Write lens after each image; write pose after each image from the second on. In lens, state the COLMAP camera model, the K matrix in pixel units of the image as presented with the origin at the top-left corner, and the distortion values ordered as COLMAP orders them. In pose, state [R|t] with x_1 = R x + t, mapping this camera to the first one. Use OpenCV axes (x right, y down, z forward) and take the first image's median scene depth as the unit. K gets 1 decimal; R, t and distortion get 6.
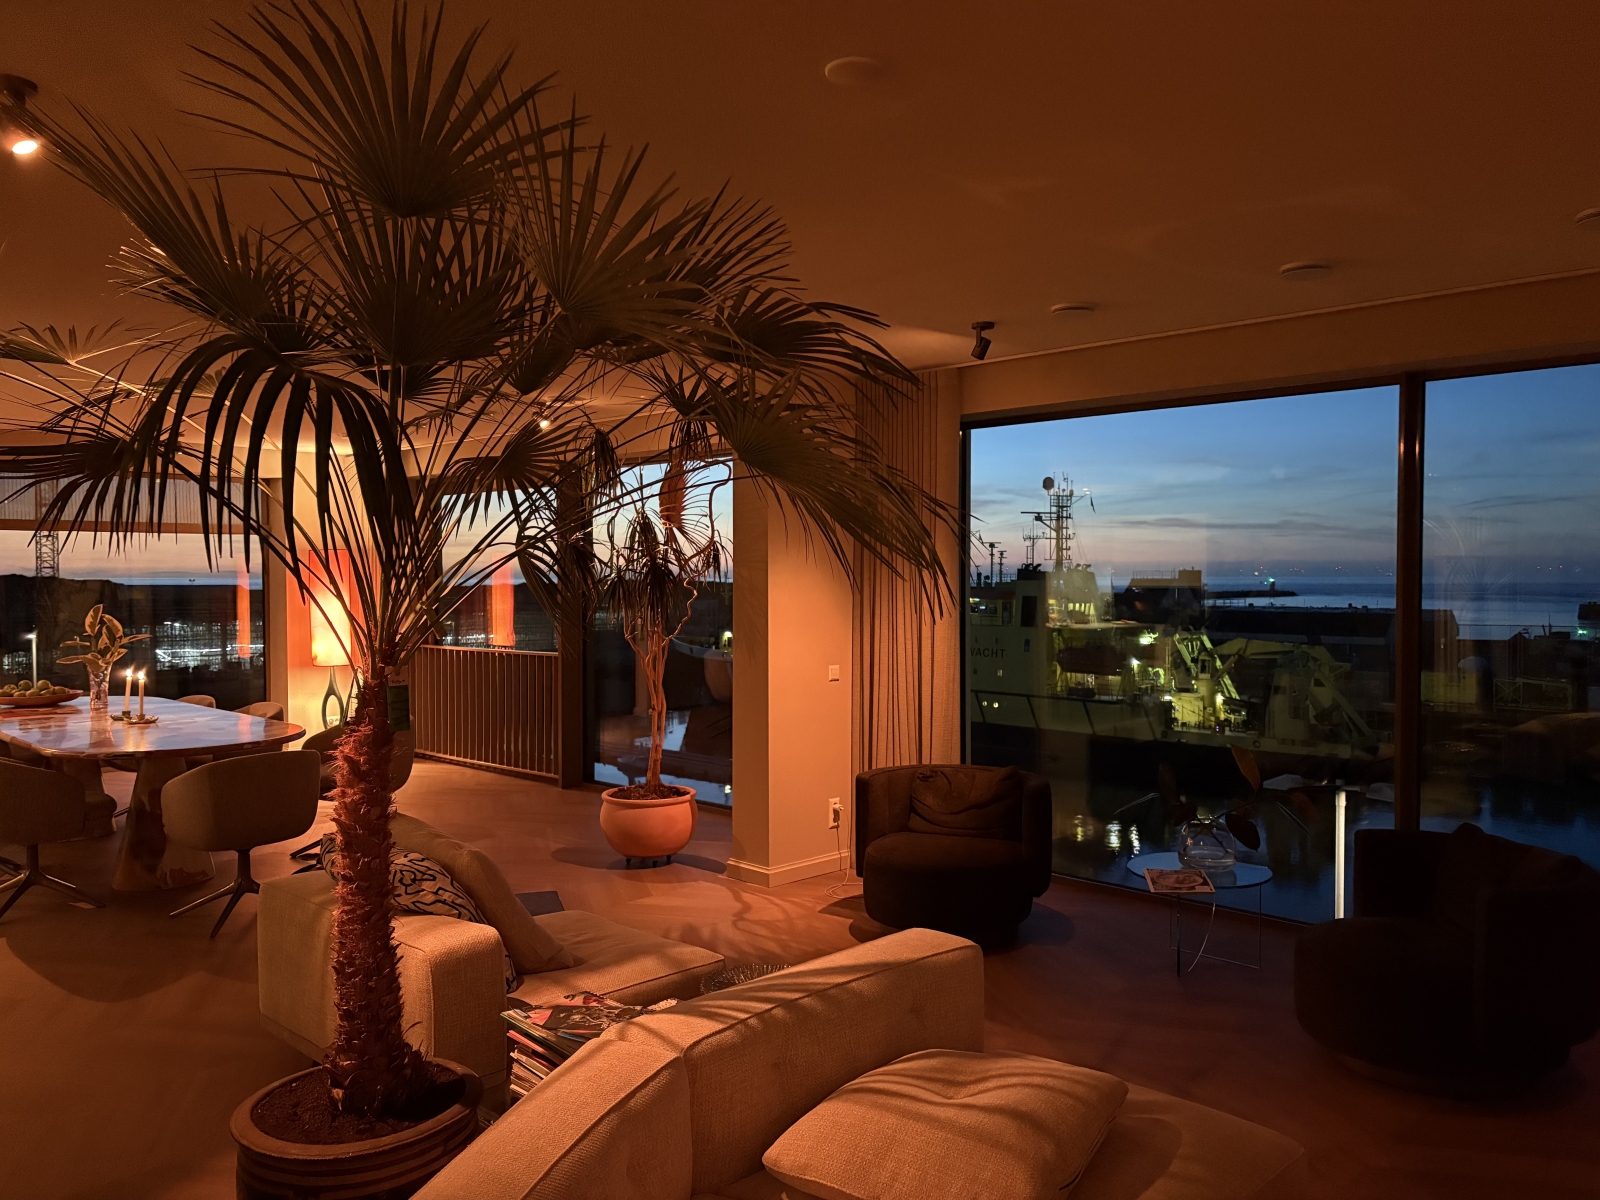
lens RADIAL K [[1225.2, 0, 785.4], [0, 1225.2, 602.8], [0, 0, 1]] dist [0.031774, 0.003096]
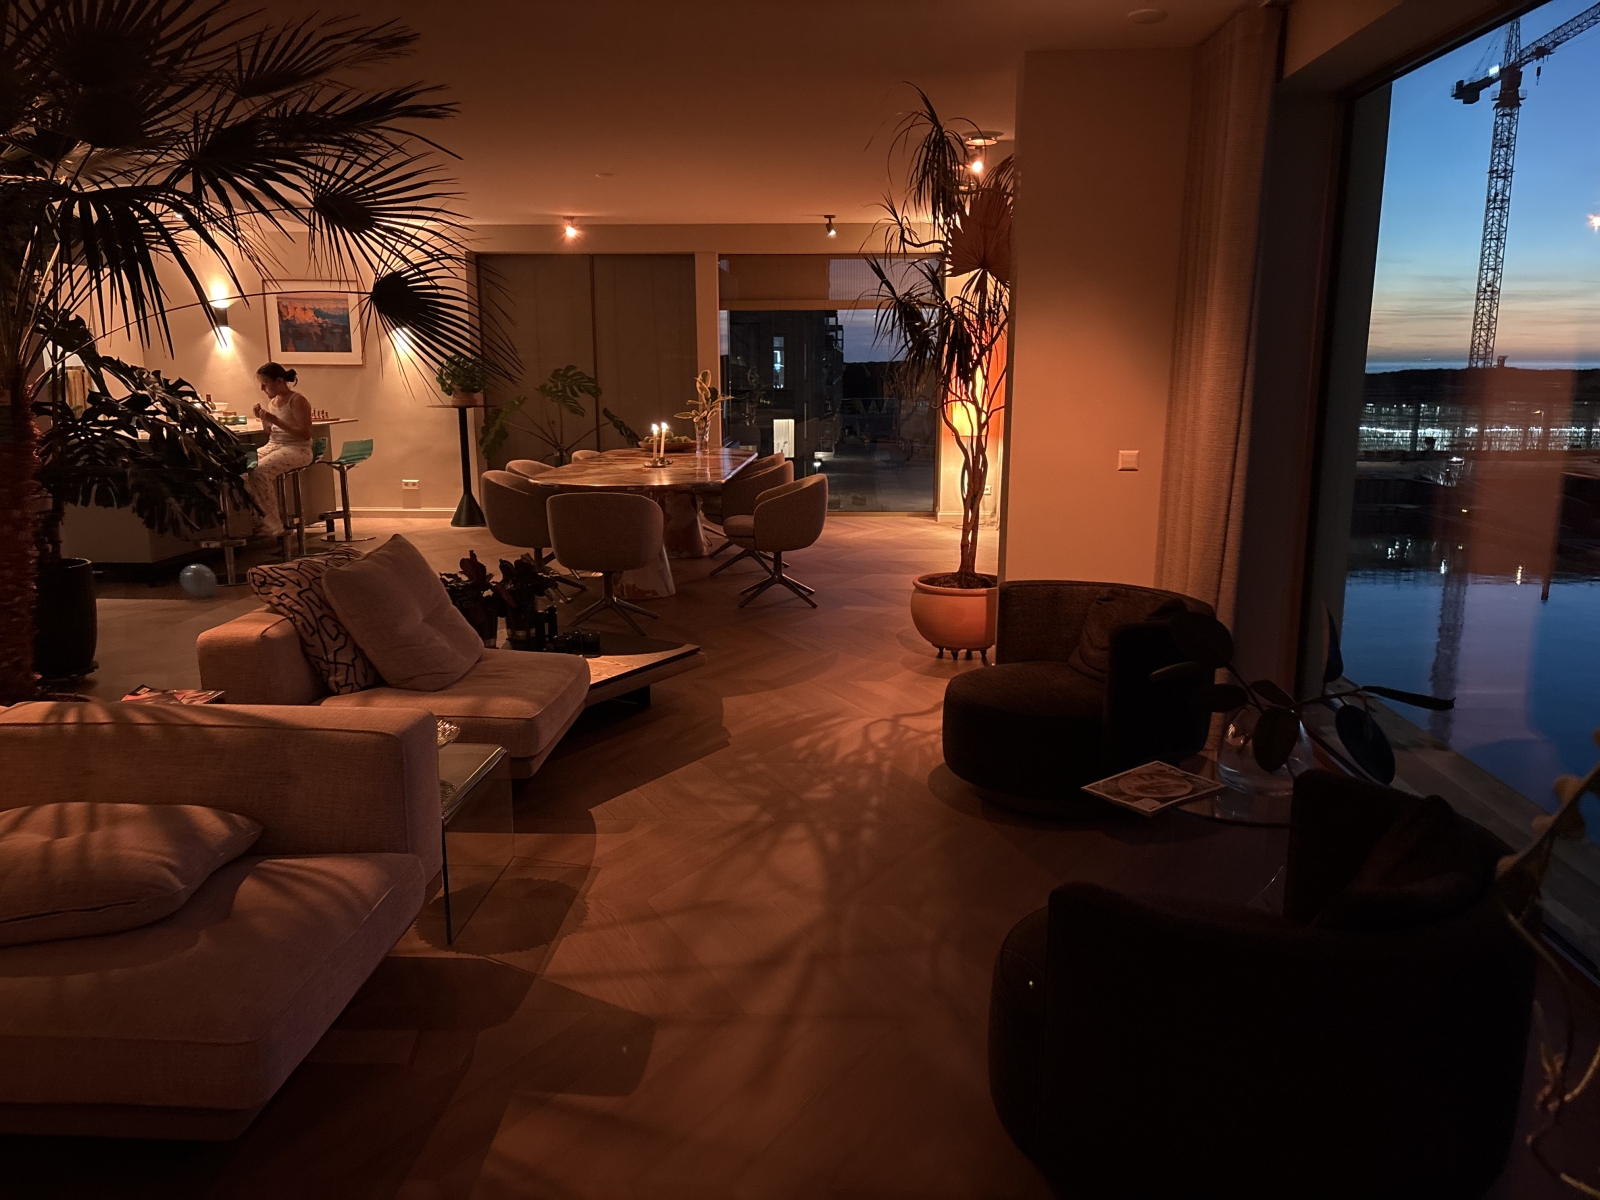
lens RADIAL K [[1225.2, 0, 793.6], [0, 1225.2, 605.7], [0, 0, 1]] dist [0.031774, 0.003096]
pose [[0.661249, 0.155012, -0.733976, 0.830311], [-0.019185, 0.981592, 0.190023, 0.006927], [0.749921, -0.111571, 0.652051, 0.534310]]
